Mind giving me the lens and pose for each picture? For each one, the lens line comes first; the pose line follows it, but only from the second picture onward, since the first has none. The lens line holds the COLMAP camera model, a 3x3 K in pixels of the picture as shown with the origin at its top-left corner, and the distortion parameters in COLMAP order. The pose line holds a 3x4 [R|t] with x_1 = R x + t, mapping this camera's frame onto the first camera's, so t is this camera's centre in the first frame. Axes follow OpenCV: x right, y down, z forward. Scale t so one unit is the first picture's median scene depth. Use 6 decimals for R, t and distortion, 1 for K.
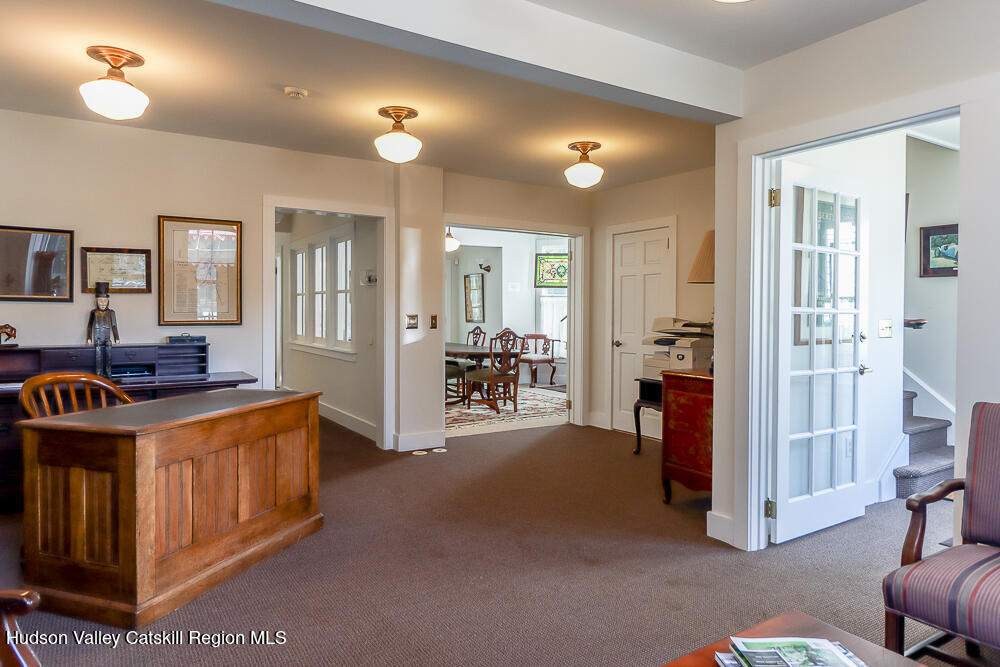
lens RADIAL K [[604.3, 0, 501.2], [0, 604.3, 326.2], [0, 0, 1]] dist [-0.005163, -0.000936]
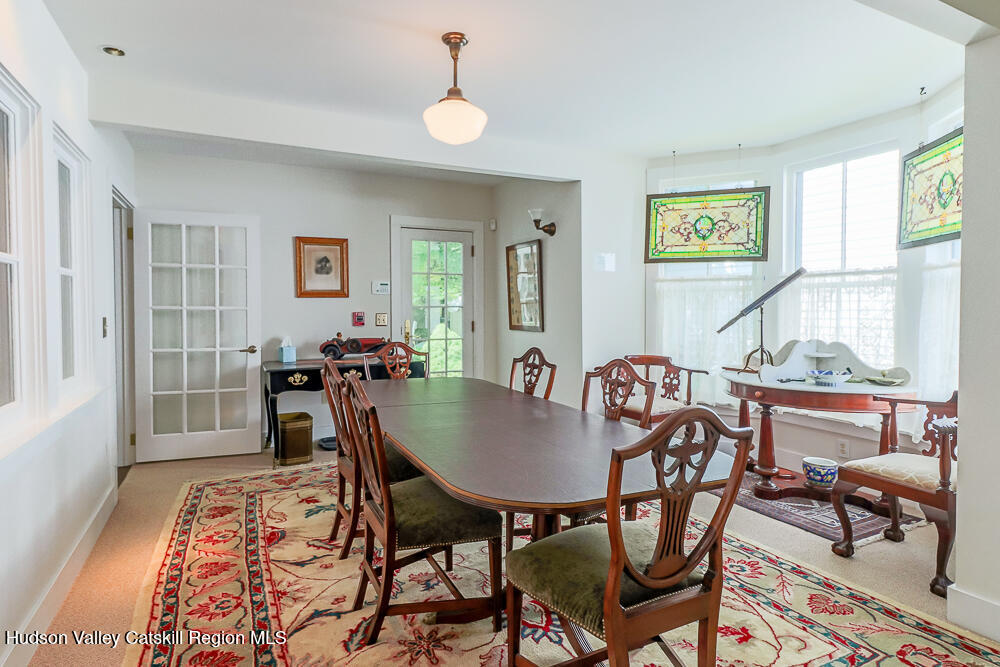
lens RADIAL K [[559.4, 0, 493.6], [0, 559.4, 326.3], [0, 0, 1]] dist [0.003264, 0.000072]
pose [[0.995621, -0.003316, -0.093422, -0.038896], [0.004281, 0.999939, 0.010136, -0.023884], [0.093382, -0.010492, 0.995575, 0.761880]]
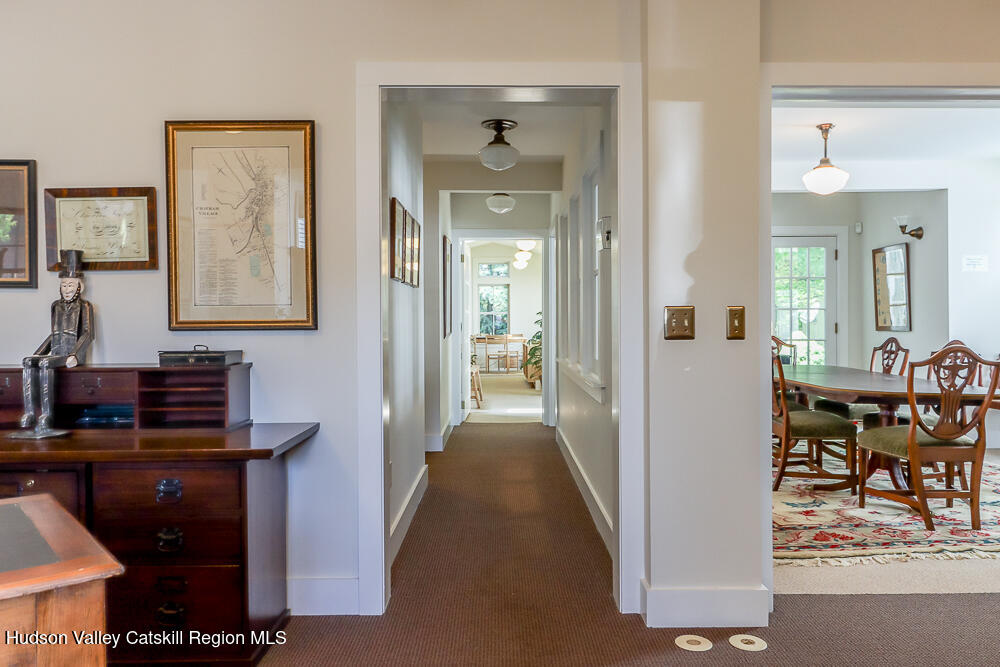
lens RADIAL K [[735.9, 0, 503.7], [0, 735.9, 328.1], [0, 0, 1]] dist [-0.000050, 0.002938]
pose [[0.851031, -0.002392, -0.525110, 0.012585], [-0.004804, 0.999912, -0.012342, 0.002242], [0.525094, 0.013026, 0.850945, 0.347892]]
